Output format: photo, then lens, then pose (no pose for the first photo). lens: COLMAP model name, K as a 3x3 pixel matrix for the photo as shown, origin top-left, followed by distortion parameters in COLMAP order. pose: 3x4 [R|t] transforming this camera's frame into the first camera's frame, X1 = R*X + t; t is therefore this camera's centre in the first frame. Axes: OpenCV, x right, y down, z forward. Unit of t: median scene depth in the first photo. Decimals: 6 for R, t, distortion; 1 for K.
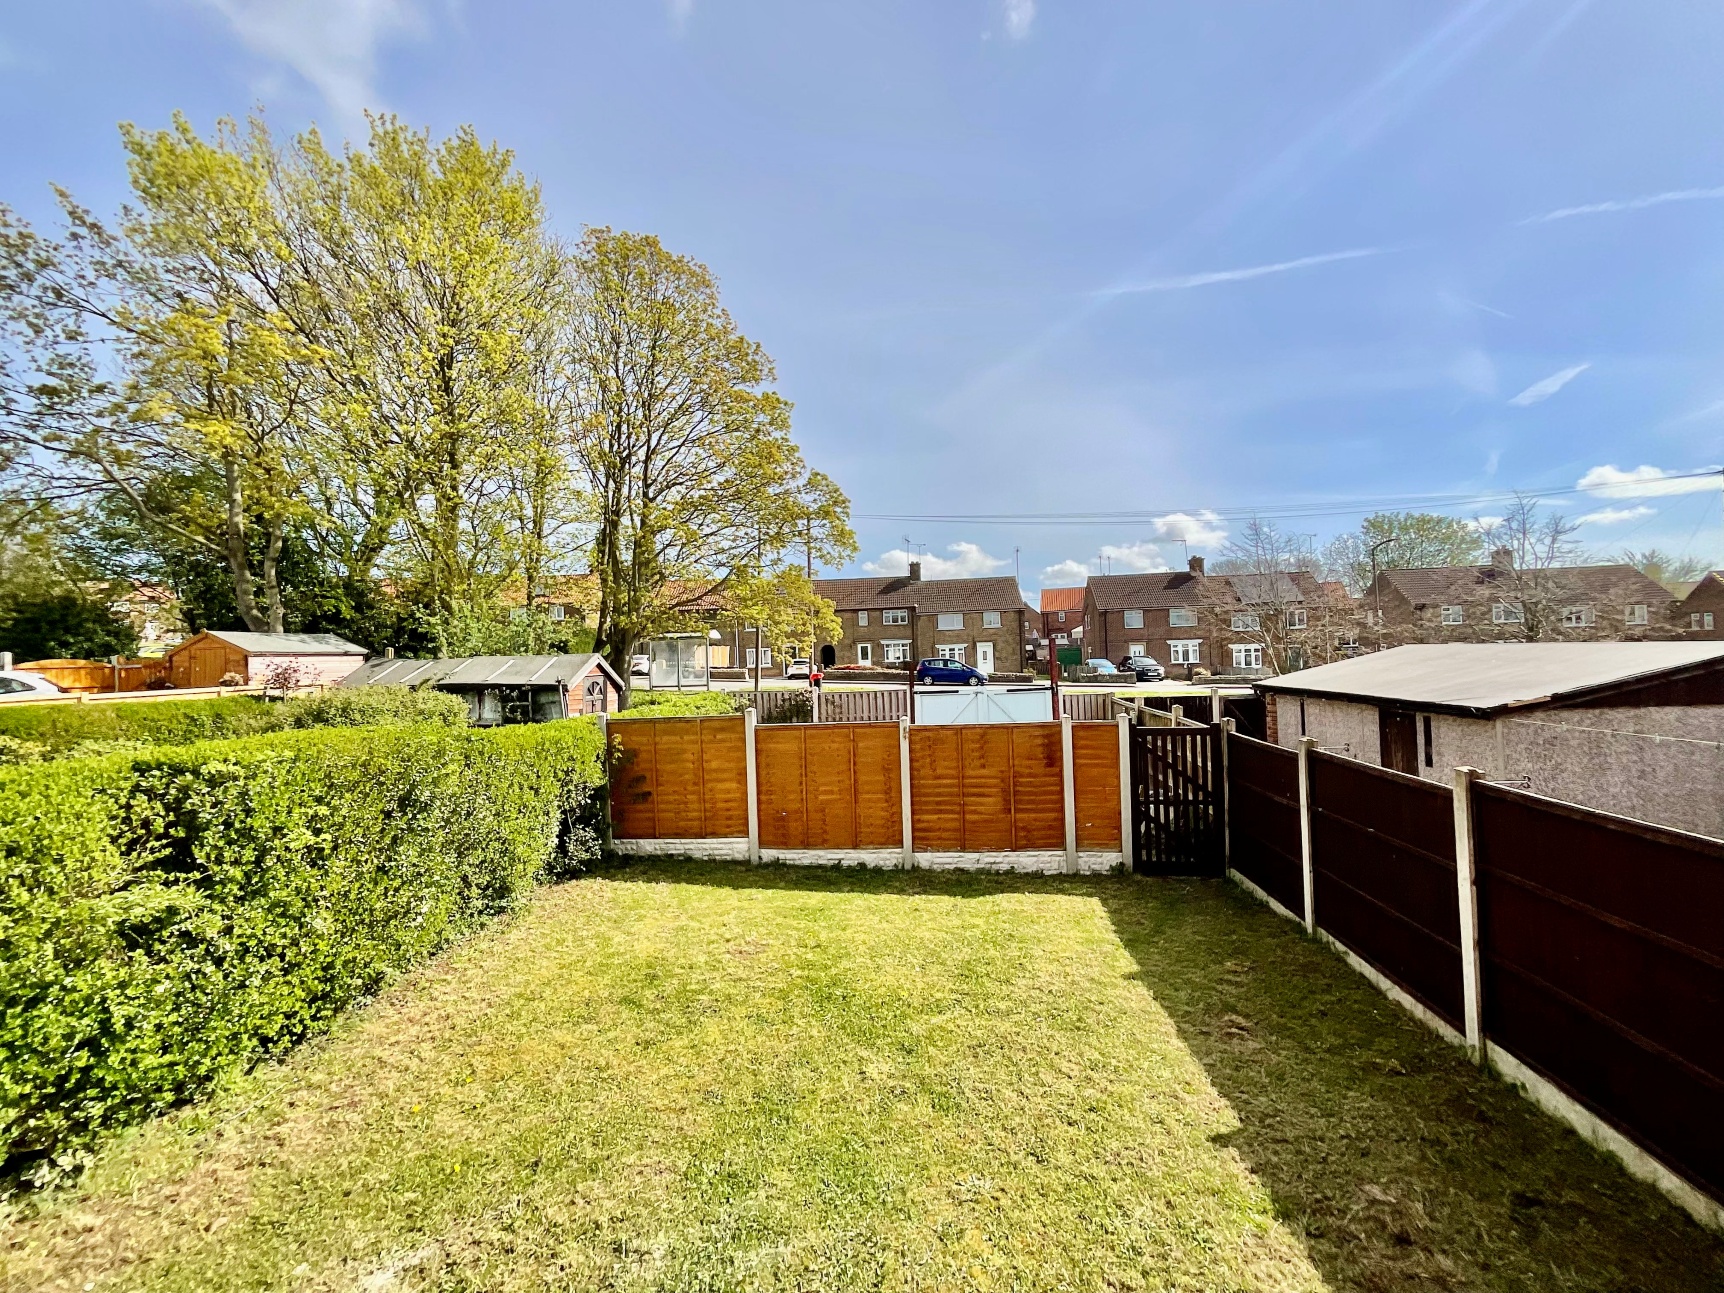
lens RADIAL K [[697.0, 0, 862.0], [0, 697.0, 646.5], [0, 0, 1]] dist [-0.000777, 0.000422]
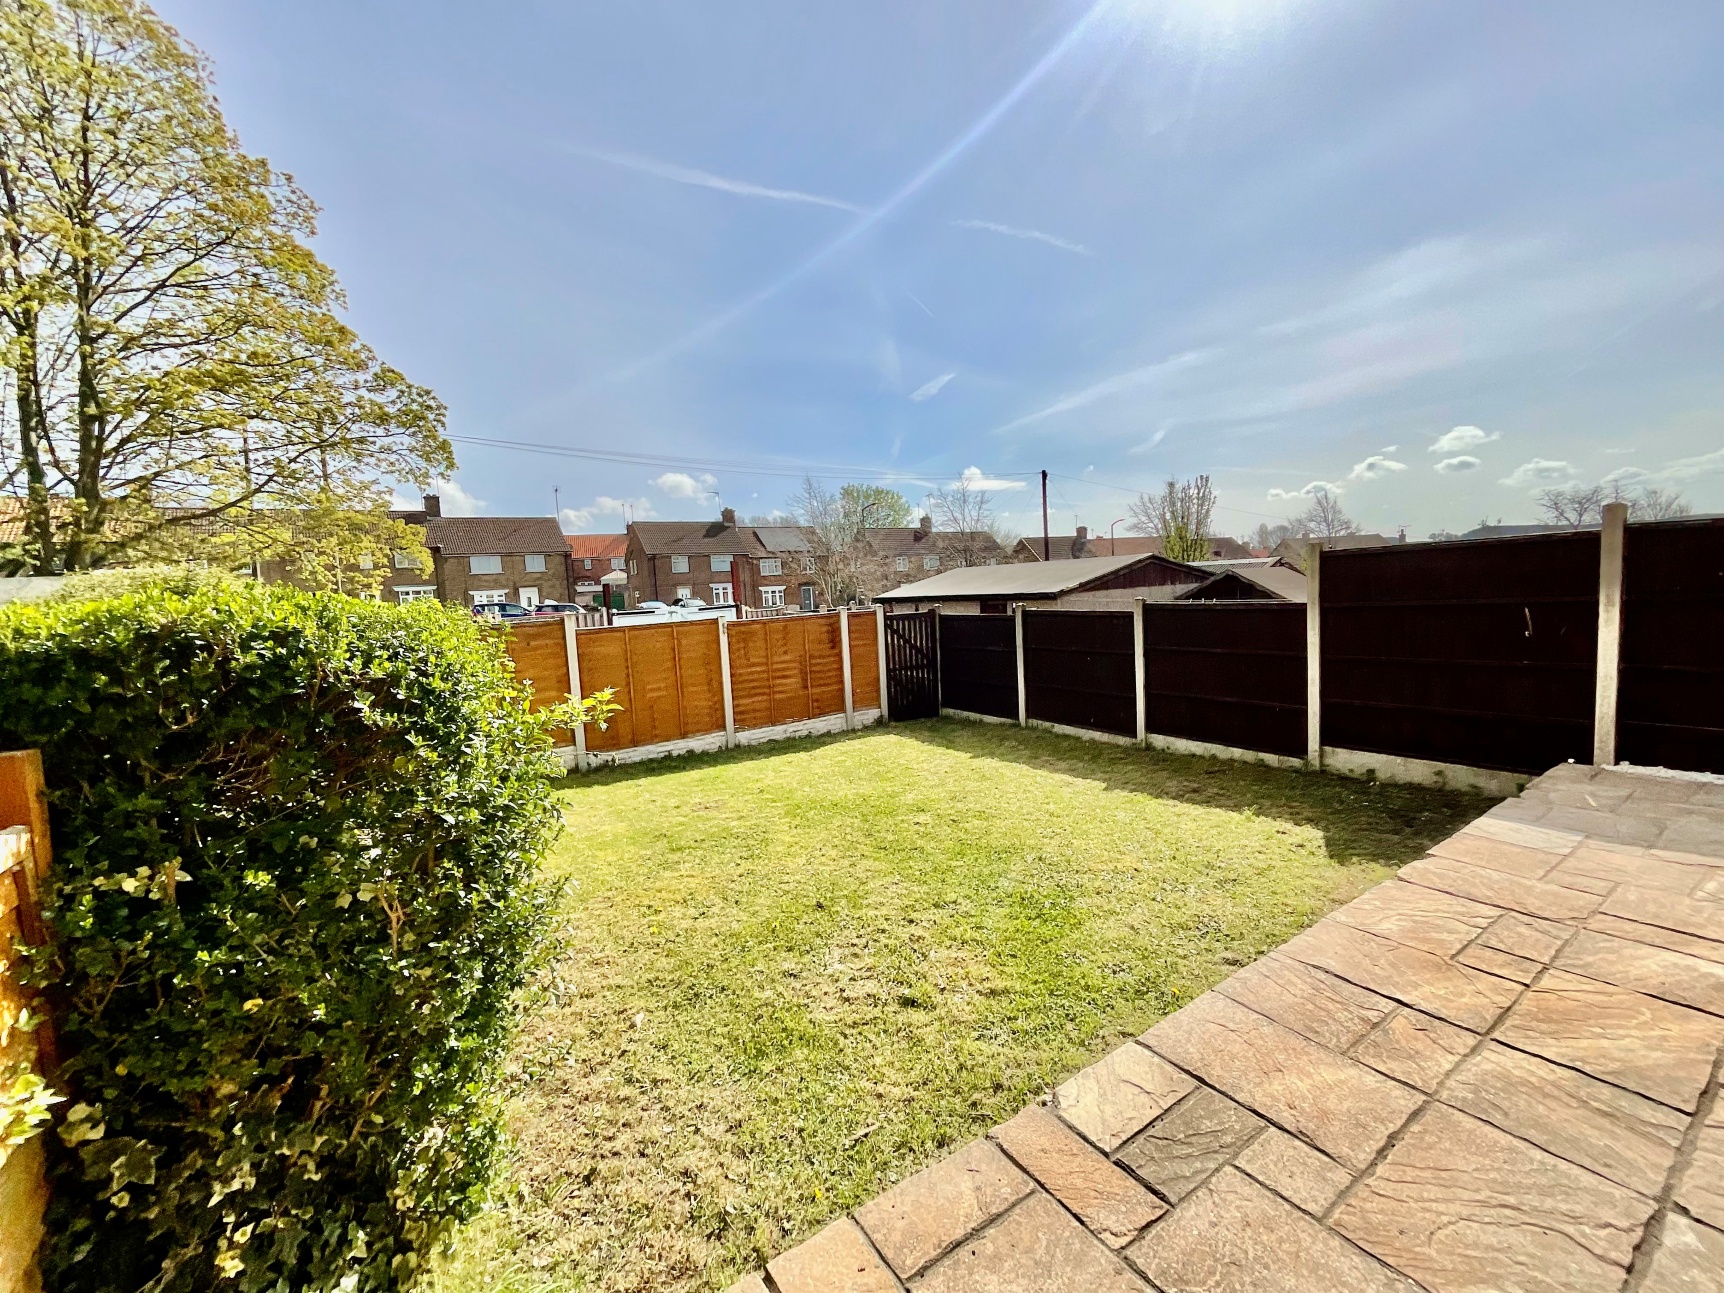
lens RADIAL K [[697.2, 0, 854.4], [0, 697.2, 655.8], [0, 0, 1]] dist [-0.000138, 0.000065]
pose [[0.771875, -0.070377, 0.631867, -0.480915], [0.020039, 0.996054, 0.086460, 0.074990], [-0.635458, -0.054074, 0.770240, 0.006588]]
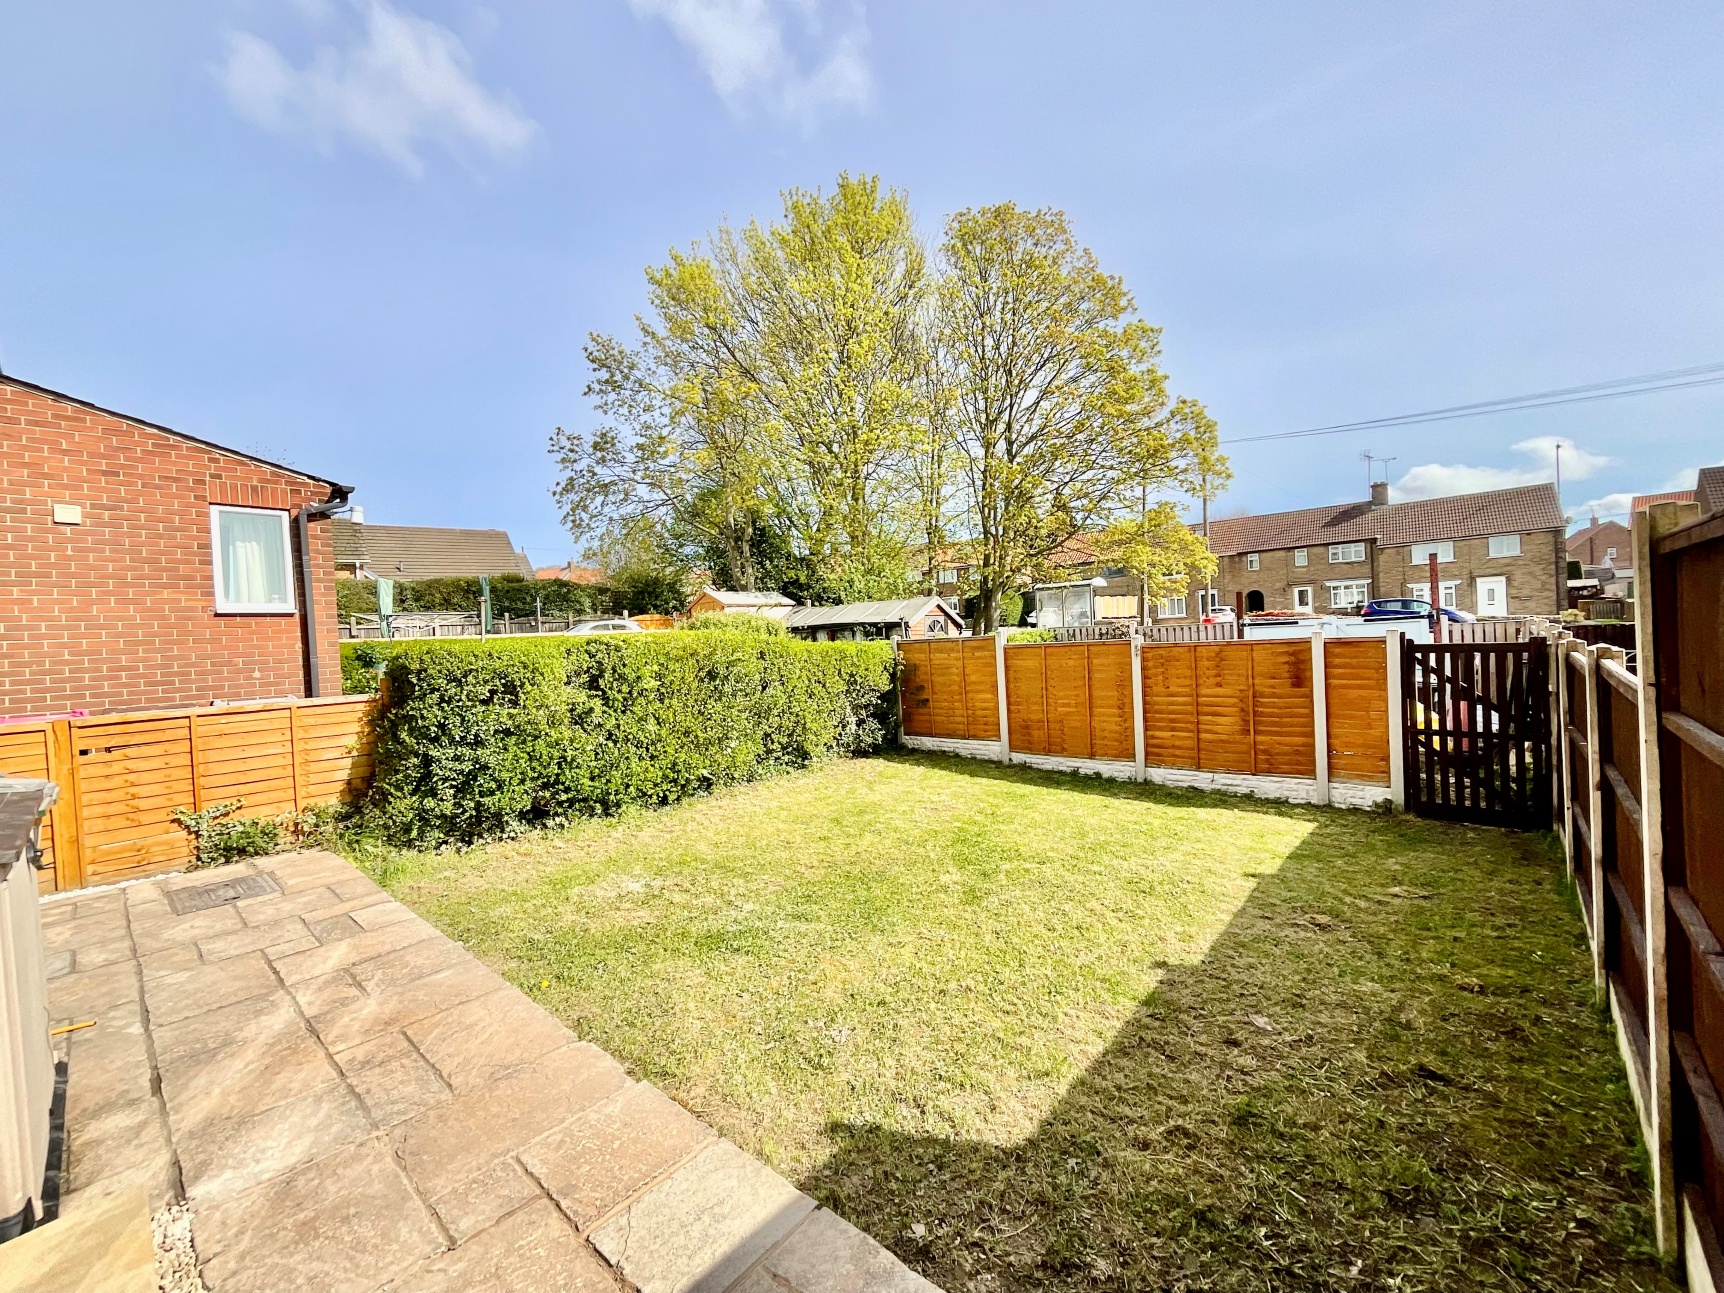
lens RADIAL K [[697.0, 0, 862.0], [0, 697.0, 646.5], [0, 0, 1]] dist [-0.000777, 0.000422]
pose [[0.816907, 0.000315, -0.576770, 0.320461], [0.033805, 0.998255, 0.048425, 0.054862], [0.575778, -0.059057, 0.815470, -0.063885]]
